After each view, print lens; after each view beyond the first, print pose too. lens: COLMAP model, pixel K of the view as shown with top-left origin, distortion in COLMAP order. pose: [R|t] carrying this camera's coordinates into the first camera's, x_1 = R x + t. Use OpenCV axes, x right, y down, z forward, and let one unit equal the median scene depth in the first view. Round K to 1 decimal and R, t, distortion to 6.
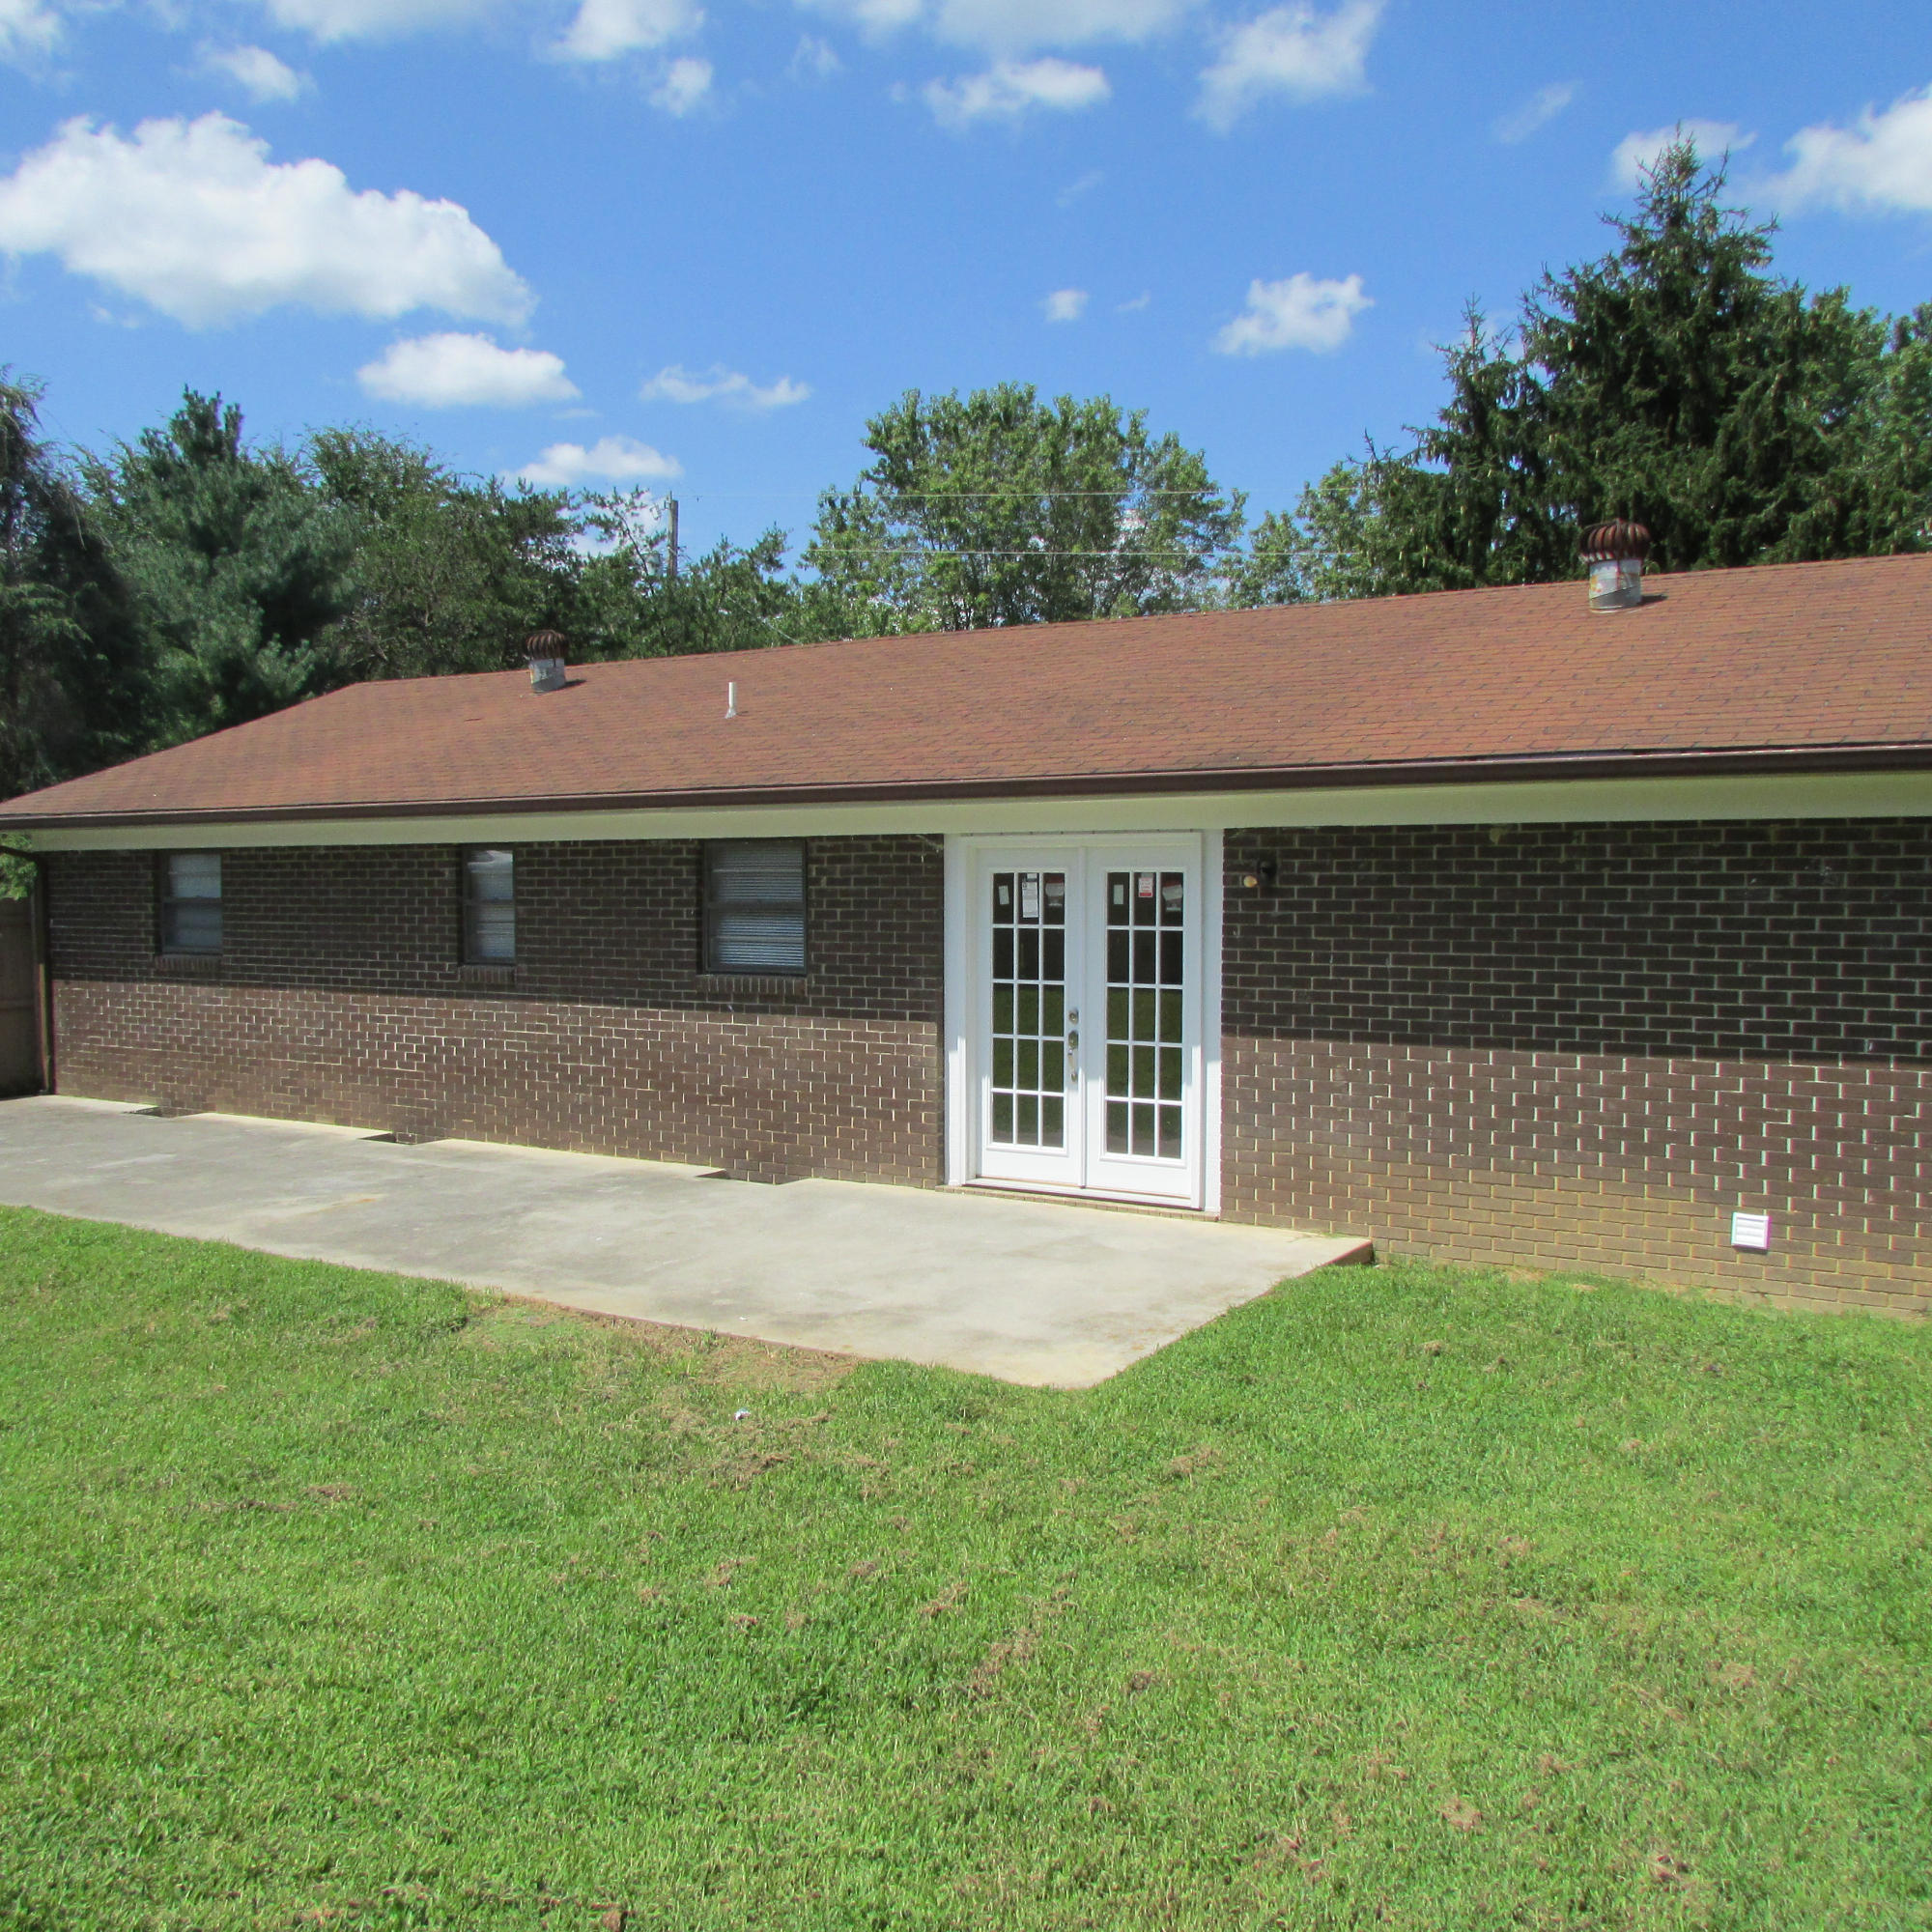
lens RADIAL K [[1832.2, 0, 966.0], [0, 1832.2, 966.0], [0, 0, 1]] dist [-0.019928, 0.002486]
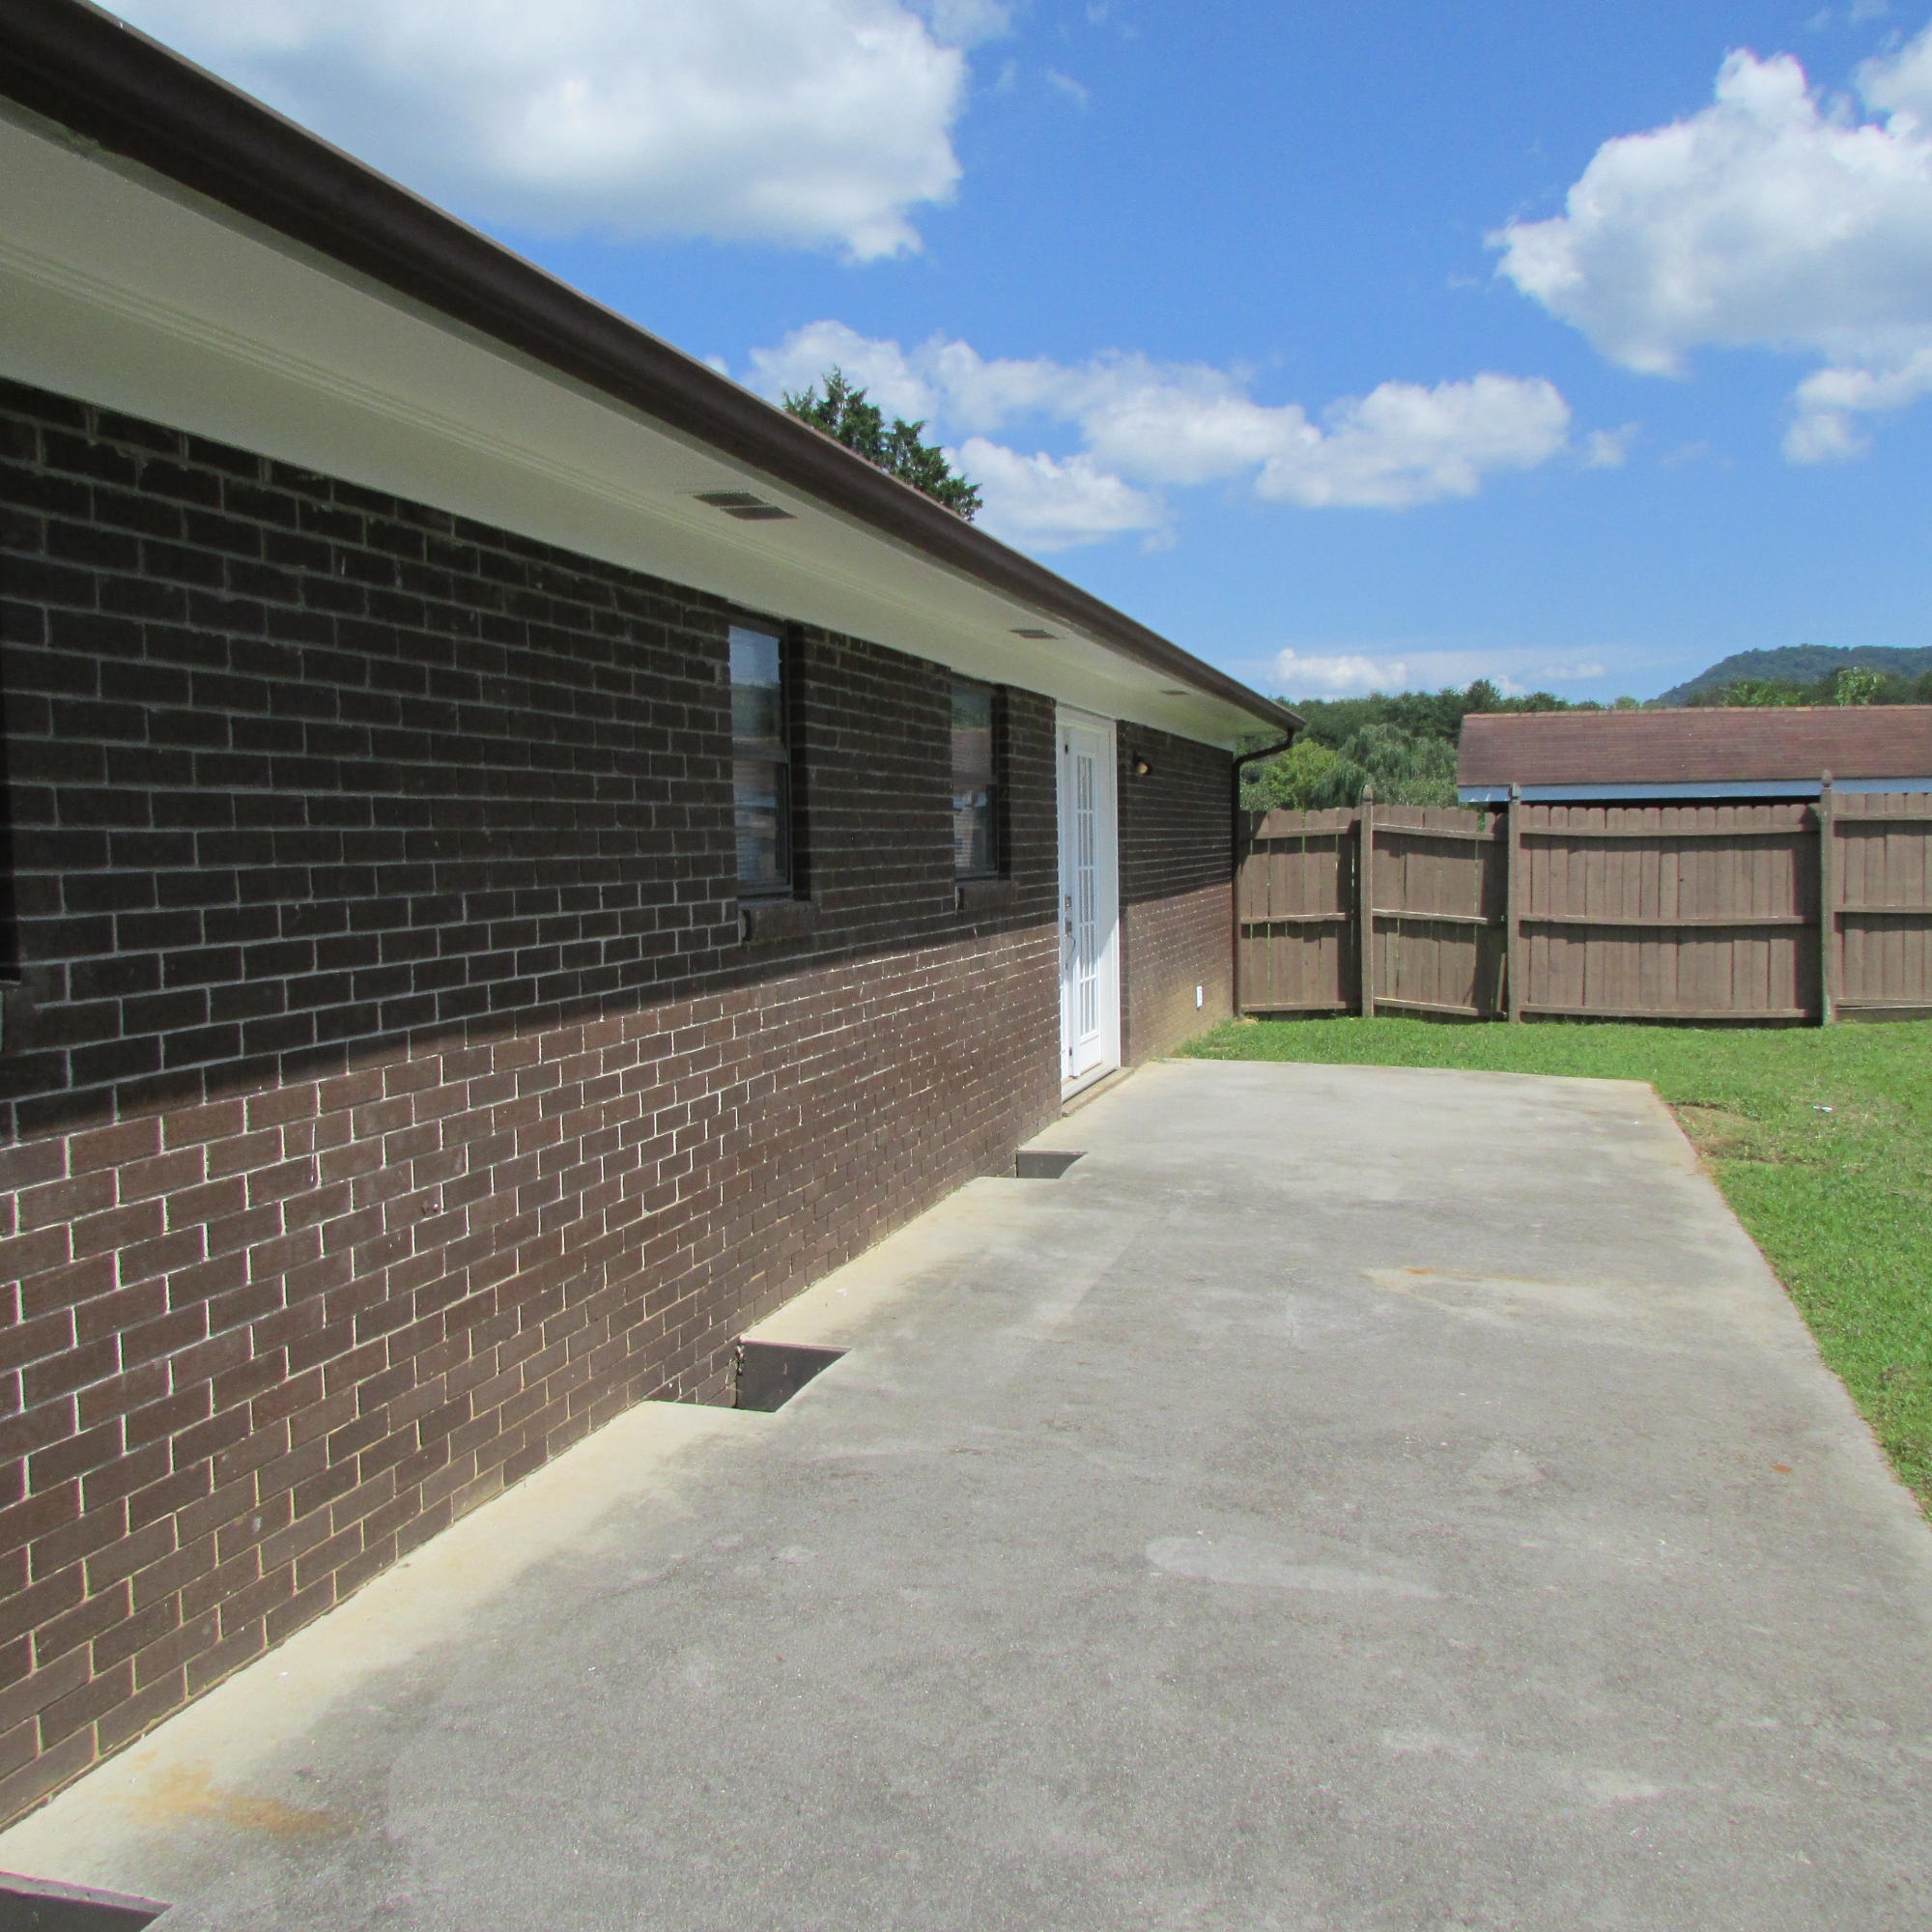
lens RADIAL K [[1832.2, 0, 966.0], [0, 1832.2, 966.0], [0, 0, 1]] dist [-0.019928, 0.002486]
pose [[-0.290393, -0.061347, 0.954939, -0.807538], [0.059834, 0.994826, 0.082105, -0.020021], [-0.955035, 0.080981, -0.285220, 1.266856]]
